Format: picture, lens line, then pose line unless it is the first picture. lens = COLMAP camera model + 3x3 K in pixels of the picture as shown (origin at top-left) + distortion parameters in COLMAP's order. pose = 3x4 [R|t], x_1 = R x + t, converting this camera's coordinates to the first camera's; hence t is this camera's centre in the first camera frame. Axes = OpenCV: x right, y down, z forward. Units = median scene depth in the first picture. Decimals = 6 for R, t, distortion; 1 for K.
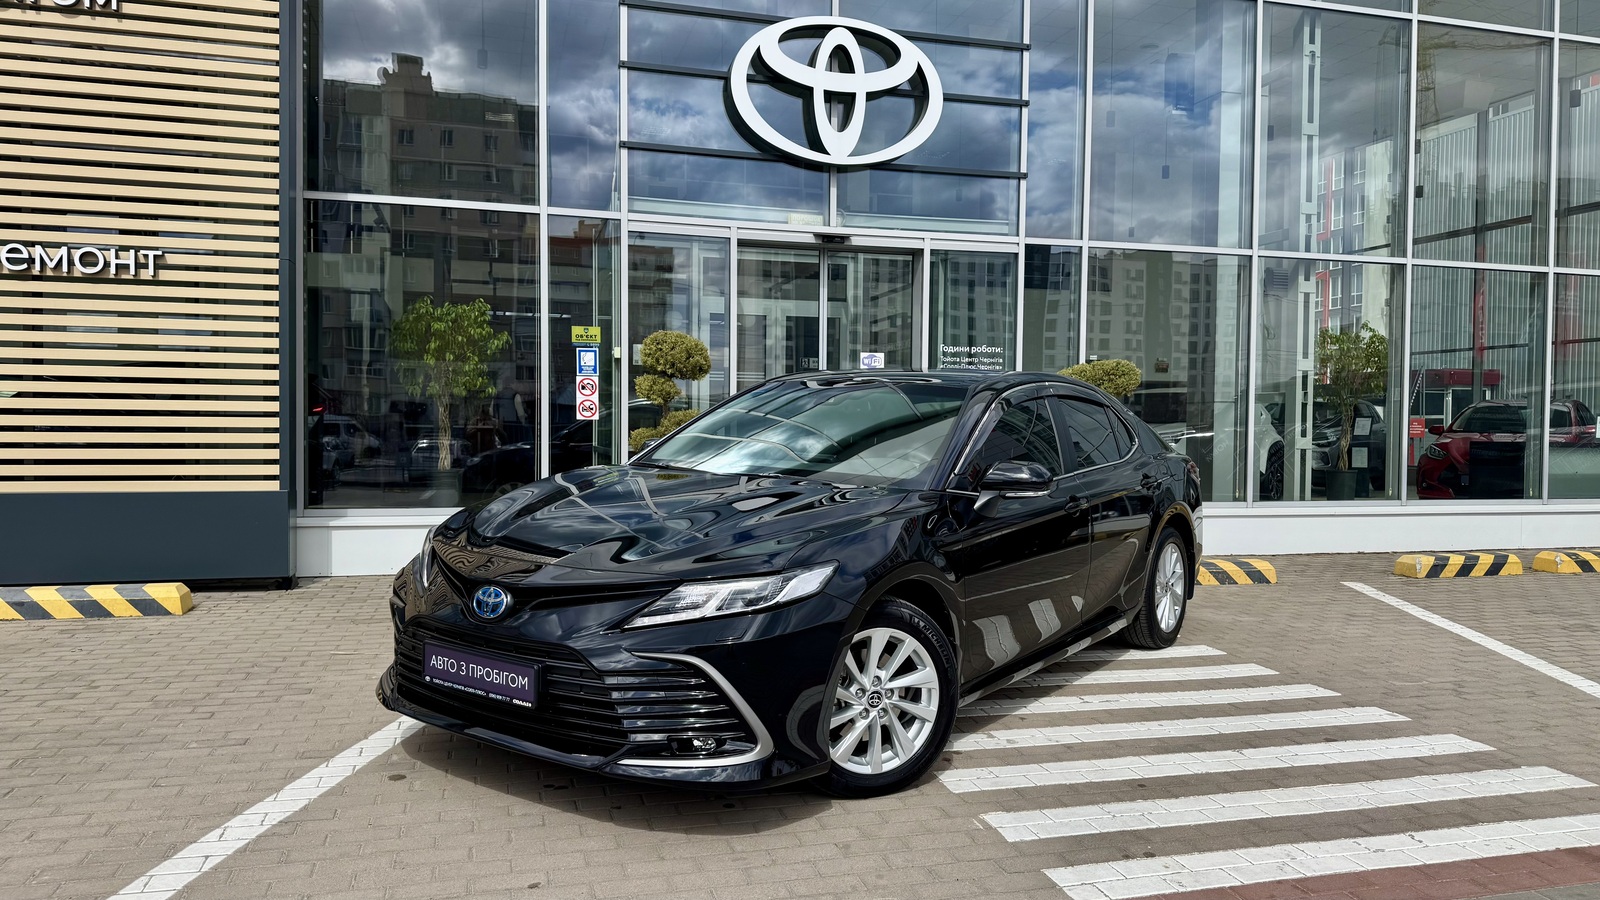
lens RADIAL K [[1117.3, 0, 793.7], [0, 1117.3, 455.6], [0, 0, 1]] dist [0.035793, -0.042766]
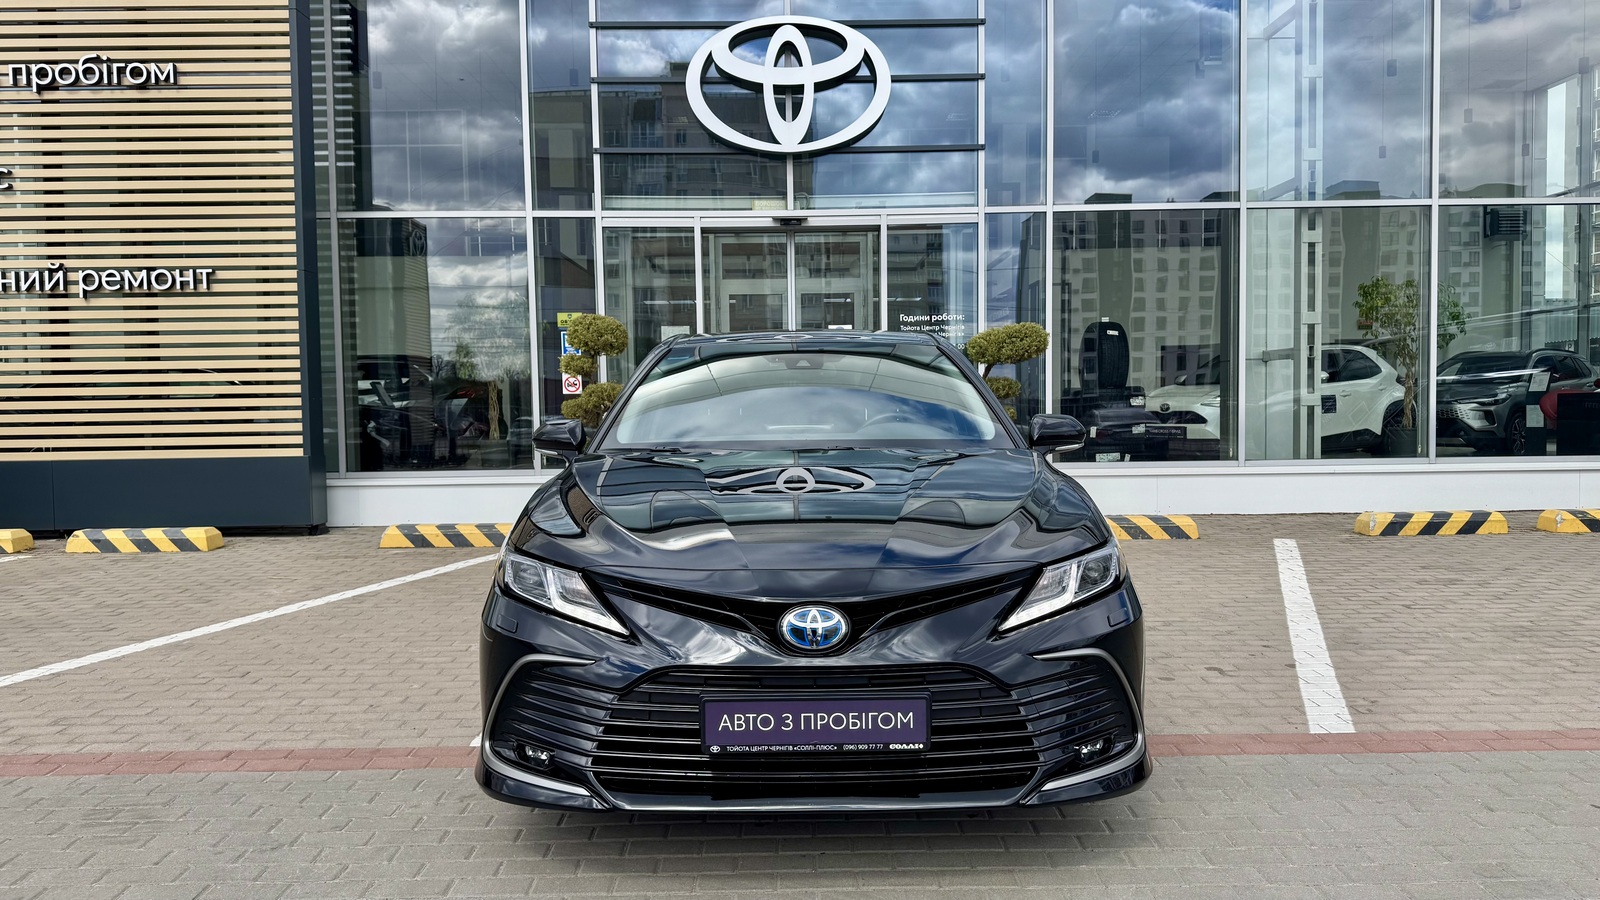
lens RADIAL K [[1113.4, 0, 794.0], [0, 1113.4, 456.0], [0, 0, 1]] dist [0.046550, -0.058357]
pose [[0.965713, -0.012199, -0.259325, 0.401233], [0.017149, 0.999711, 0.016834, 0.019874], [0.259045, -0.020704, 0.965643, -0.062702]]
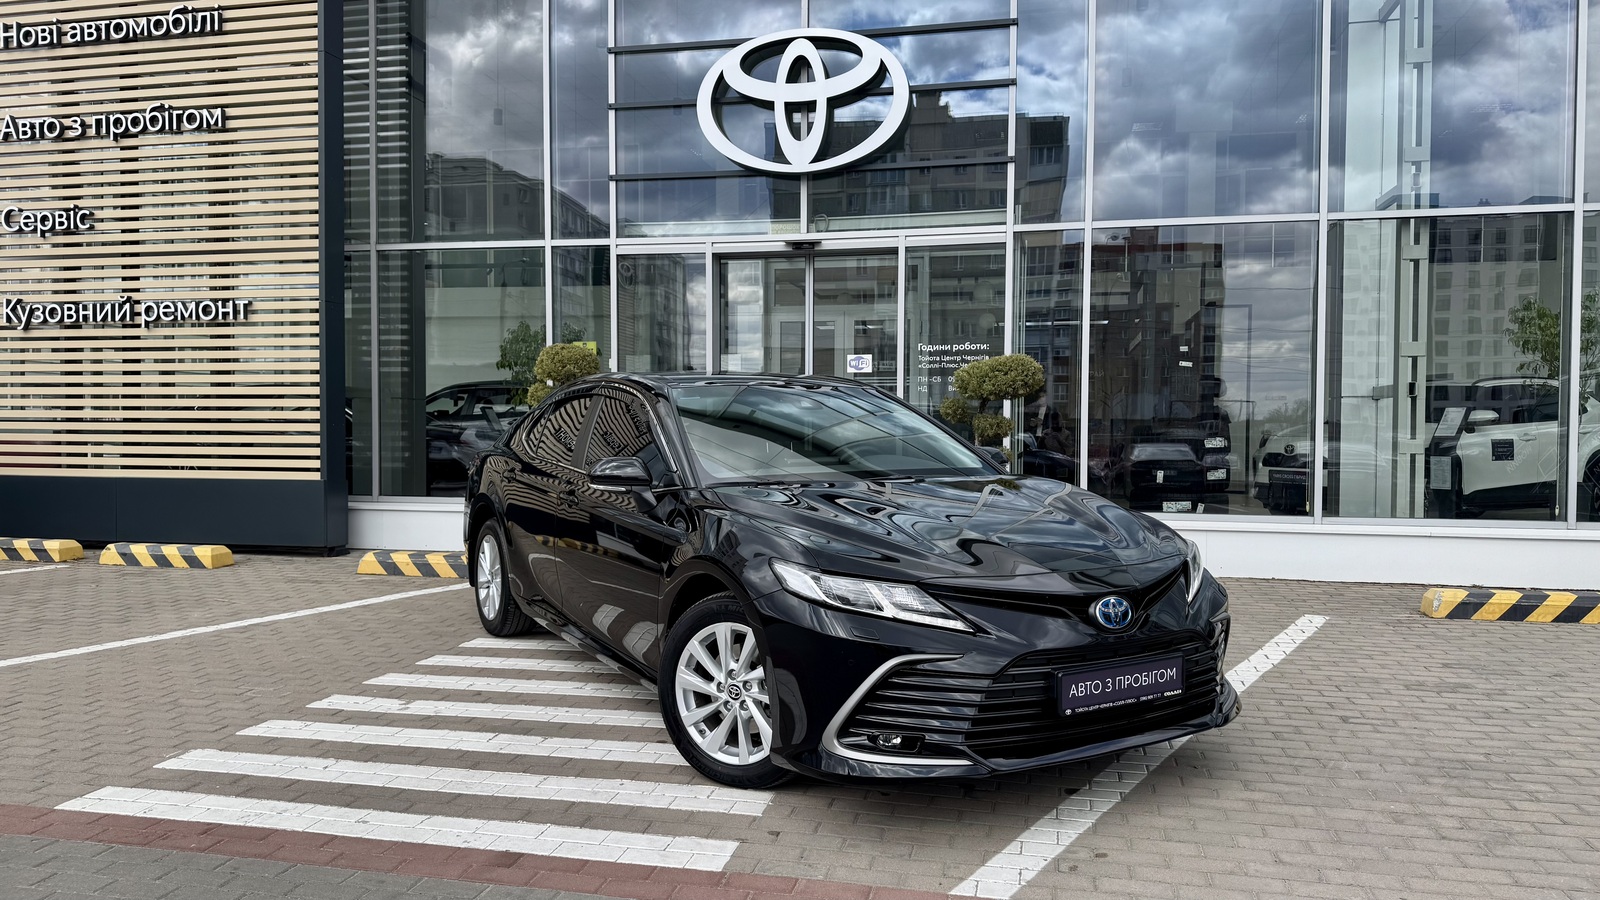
lens RADIAL K [[1113.4, 0, 794.0], [0, 1113.4, 456.0], [0, 0, 1]] dist [0.046550, -0.058357]
pose [[0.881219, 0.005732, -0.472674, 0.648502], [-0.008679, 0.999954, -0.004056, 0.004340], [0.472629, 0.007676, 0.881228, 0.123861]]
